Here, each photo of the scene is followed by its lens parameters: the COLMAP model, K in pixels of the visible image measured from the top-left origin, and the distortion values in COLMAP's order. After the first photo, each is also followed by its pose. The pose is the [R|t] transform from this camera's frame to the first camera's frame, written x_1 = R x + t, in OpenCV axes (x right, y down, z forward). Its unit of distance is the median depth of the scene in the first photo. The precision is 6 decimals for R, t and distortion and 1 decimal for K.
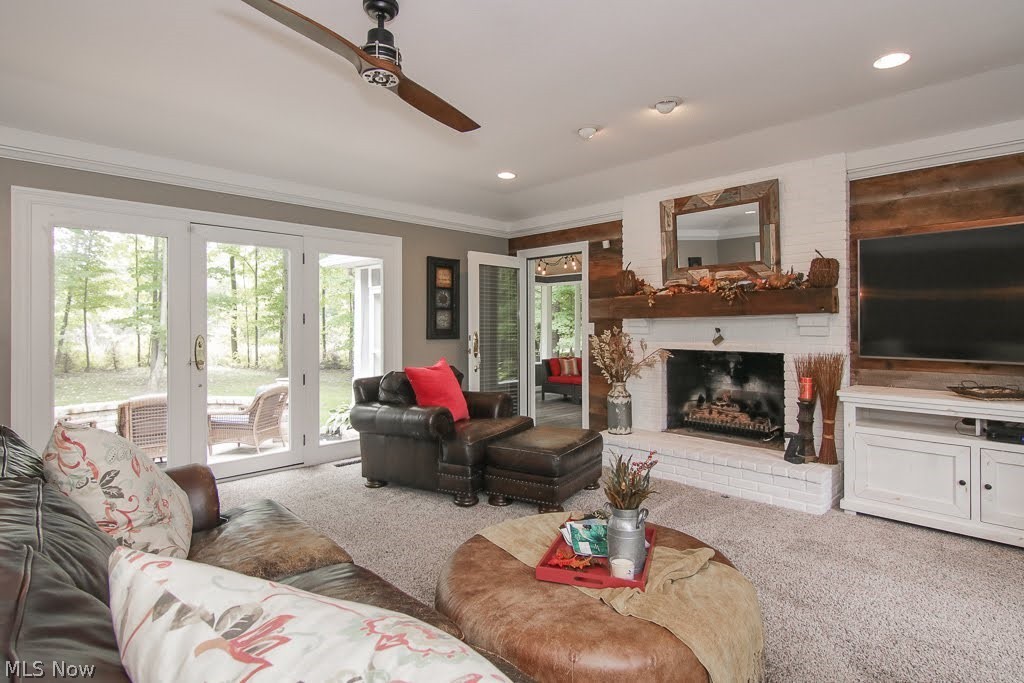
lens RADIAL K [[529.5, 0, 515.4], [0, 529.5, 335.7], [0, 0, 1]] dist [-0.001583, -0.000717]
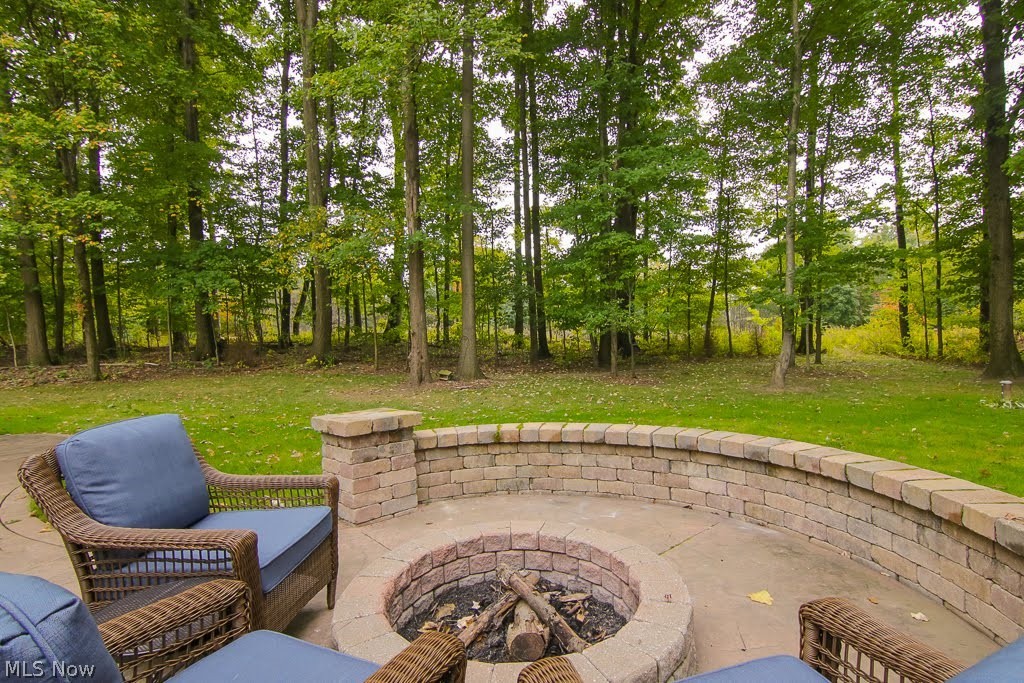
lens RADIAL K [[529.5, 0, 515.4], [0, 529.5, 335.7], [0, 0, 1]] dist [-0.001583, -0.000717]
pose [[0.424295, -0.006226, -0.905503, -0.106541], [0.025962, 0.999649, 0.005292, 0.012659], [0.905152, -0.025754, 0.424308, 0.220864]]
